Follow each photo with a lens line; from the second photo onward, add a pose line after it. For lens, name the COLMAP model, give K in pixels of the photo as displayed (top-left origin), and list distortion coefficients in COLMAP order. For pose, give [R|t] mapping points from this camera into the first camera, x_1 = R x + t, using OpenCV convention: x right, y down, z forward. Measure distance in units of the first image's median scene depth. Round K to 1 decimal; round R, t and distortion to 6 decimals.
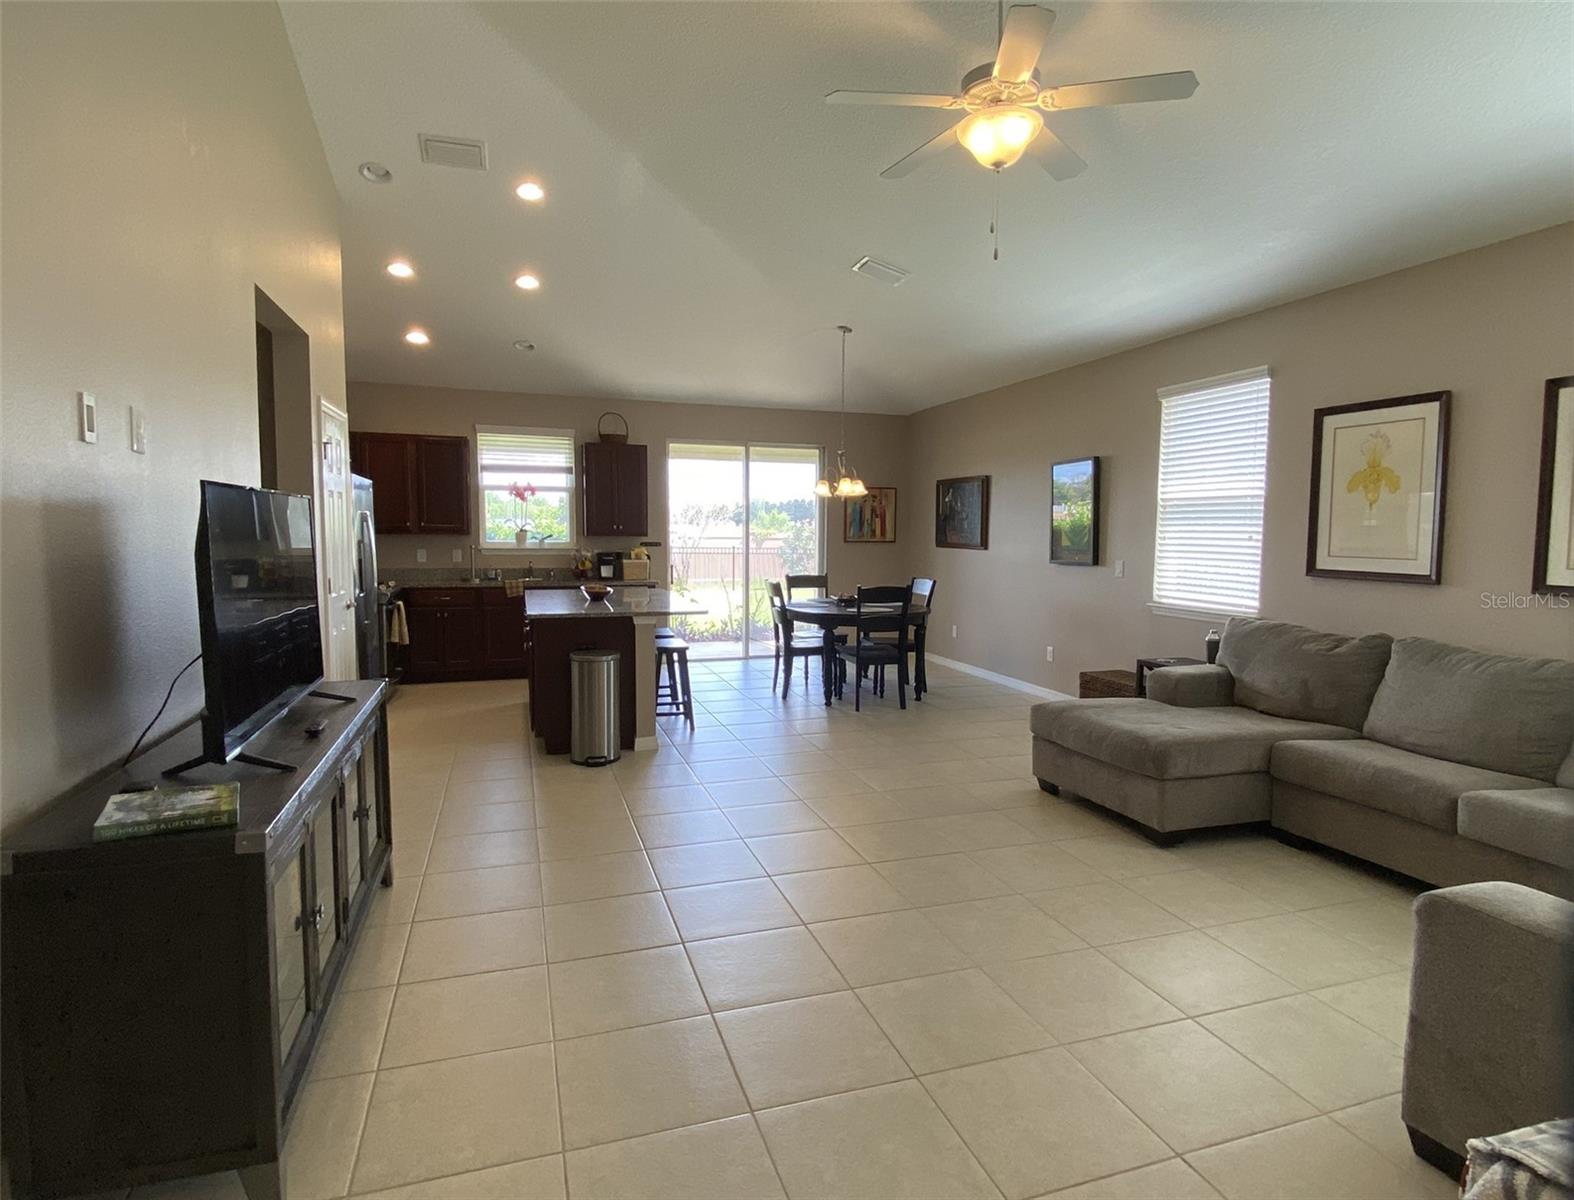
lens RADIAL K [[840.5, 0, 783.2], [0, 840.5, 593.2], [0, 0, 1]] dist [-0.005593, -0.000405]
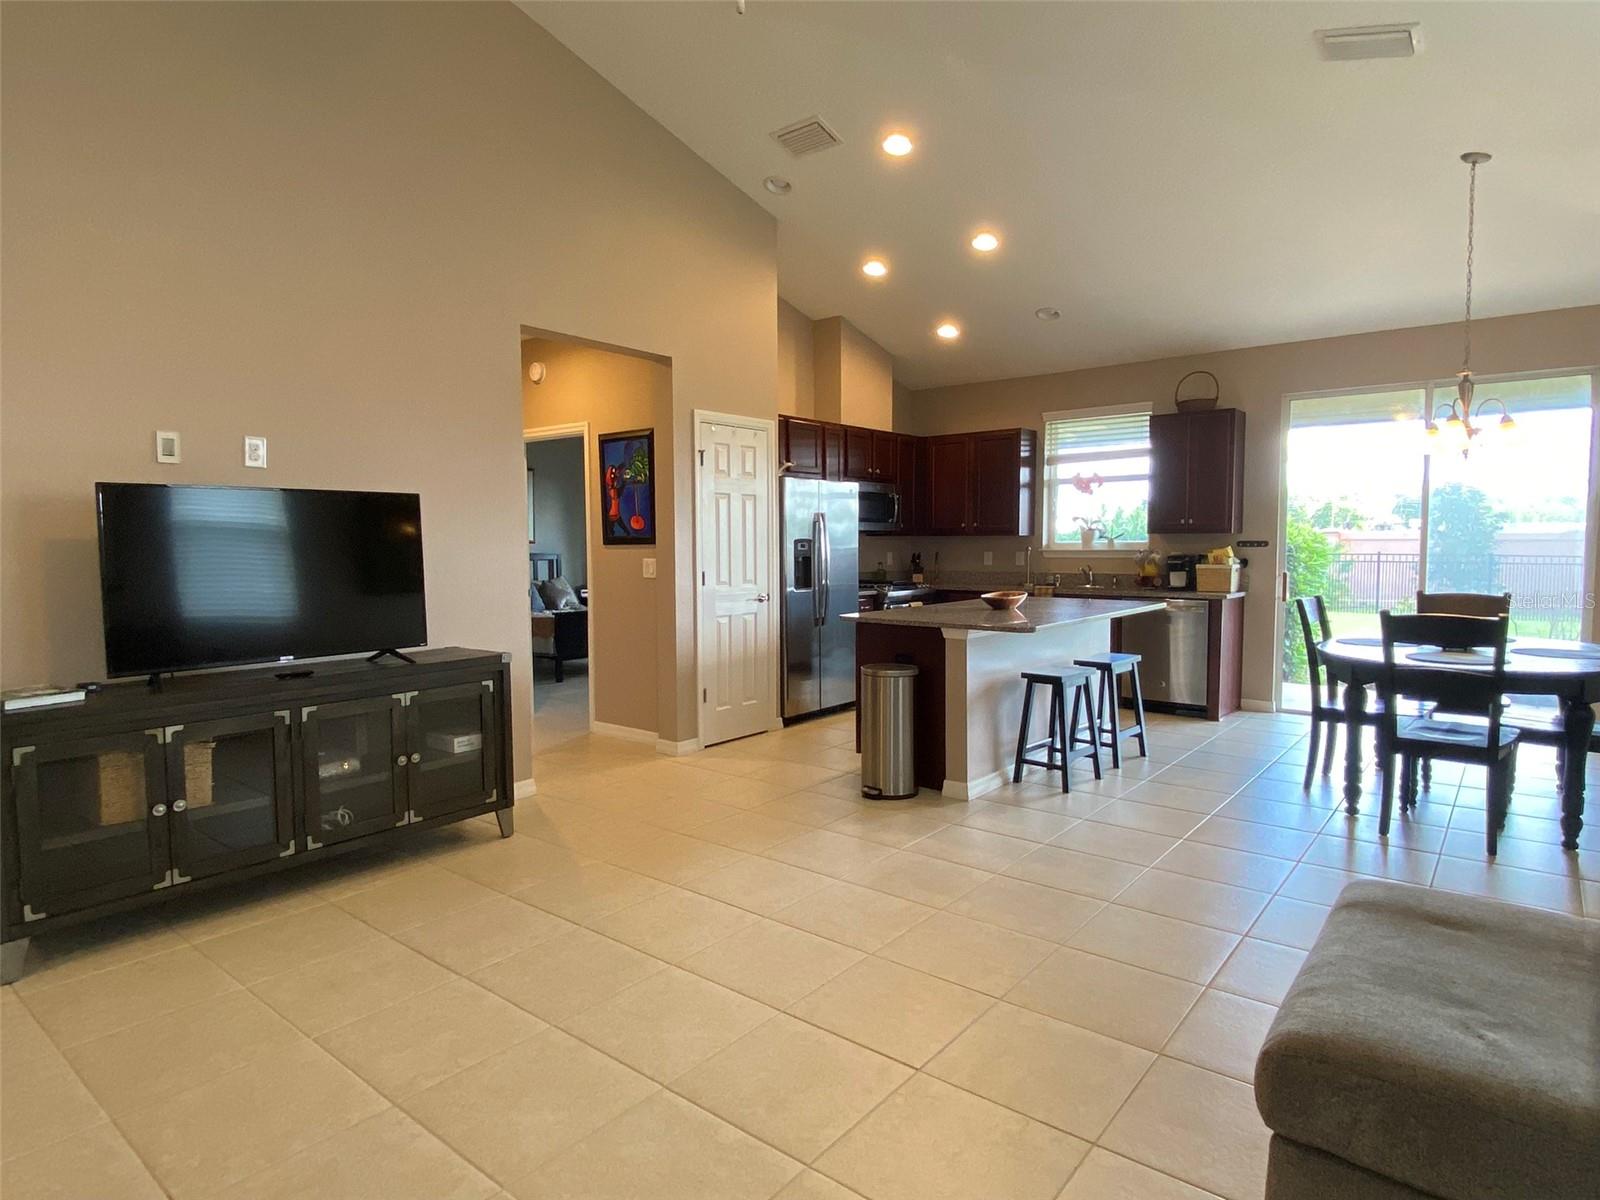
lens RADIAL K [[897.1, 0, 789.6], [0, 897.1, 598.9], [0, 0, 1]] dist [0.013054, -0.019663]
pose [[0.549094, 0.040860, -0.834761, 0.285888], [-0.049071, 0.998657, 0.016604, -0.004360], [0.834319, 0.031845, 0.550362, 0.249570]]
